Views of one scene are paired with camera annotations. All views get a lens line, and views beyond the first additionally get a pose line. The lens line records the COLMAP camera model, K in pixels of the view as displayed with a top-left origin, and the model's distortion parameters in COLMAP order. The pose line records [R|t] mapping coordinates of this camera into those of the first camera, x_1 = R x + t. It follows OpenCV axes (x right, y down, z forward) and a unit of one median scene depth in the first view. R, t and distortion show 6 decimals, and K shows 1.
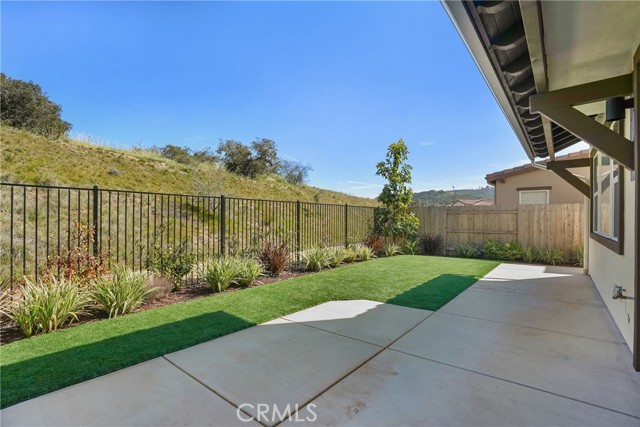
lens RADIAL K [[300.3, 0, 316.0], [0, 300.3, 217.4], [0, 0, 1]] dist [-0.061078, 0.022017]
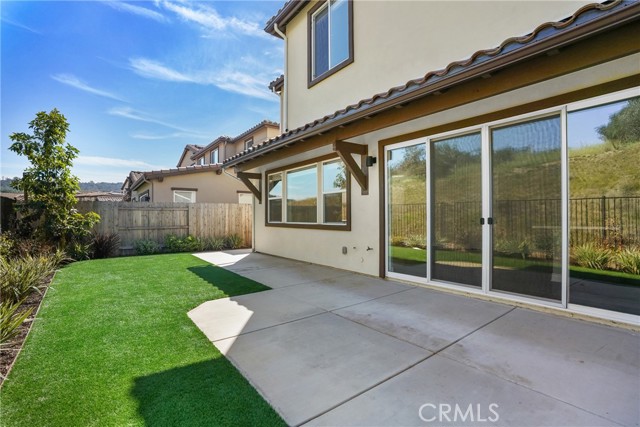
lens RADIAL K [[300.3, 0, 316.0], [0, 300.3, 217.4], [0, 0, 1]] dist [-0.061078, 0.022017]
pose [[0.237014, -0.010141, 0.971453, -0.325483], [0.003621, 0.999948, 0.009555, 0.005236], [-0.971500, 0.001253, 0.237038, 0.233742]]
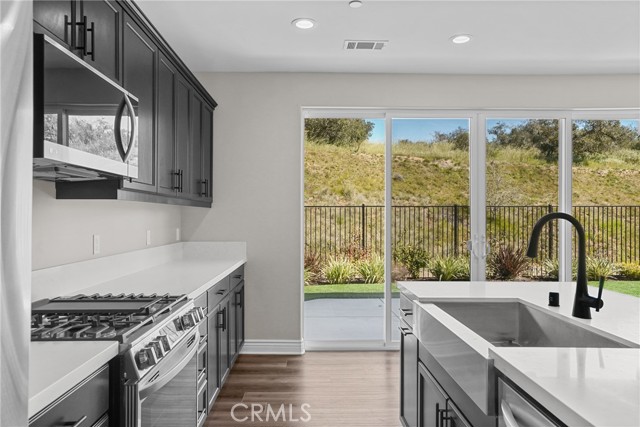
lens RADIAL K [[435.9, 0, 320.0], [0, 435.9, 213.5], [0, 0, 1]] dist [0.017905, 0.000022]
pose [[0.666366, -0.007076, -0.745592, 0.346474], [0.003890, 0.999974, -0.006013, -0.018368], [0.745615, 0.001107, 0.666376, -0.307187]]
